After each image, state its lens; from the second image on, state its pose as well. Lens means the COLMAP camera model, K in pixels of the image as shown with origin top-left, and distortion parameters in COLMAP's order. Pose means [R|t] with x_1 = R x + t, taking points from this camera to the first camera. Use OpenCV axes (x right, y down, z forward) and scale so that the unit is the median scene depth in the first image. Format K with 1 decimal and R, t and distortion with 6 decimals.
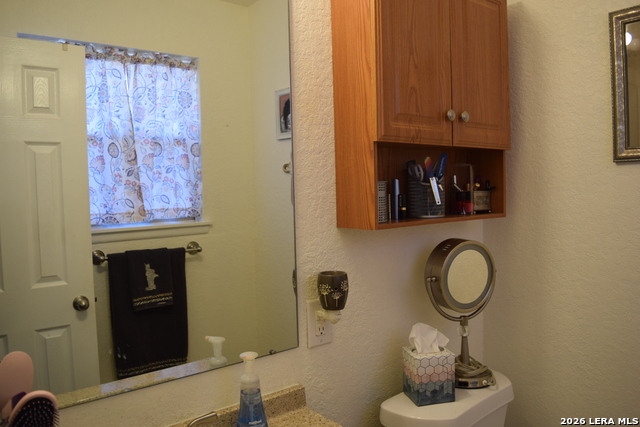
lens RADIAL K [[501.4, 0, 318.9], [0, 501.4, 211.2], [0, 0, 1]] dist [-0.096967, 0.024023]
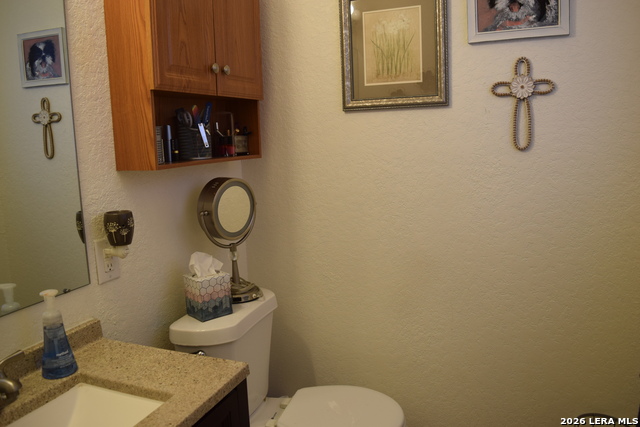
lens RADIAL K [[501.4, 0, 318.9], [0, 501.4, 211.2], [0, 0, 1]] dist [-0.096967, 0.024023]
pose [[0.874039, -0.077635, 0.479614, -0.097169], [0.033107, 0.994373, 0.100625, 0.026539], [-0.484727, -0.072072, 0.871691, -0.131179]]
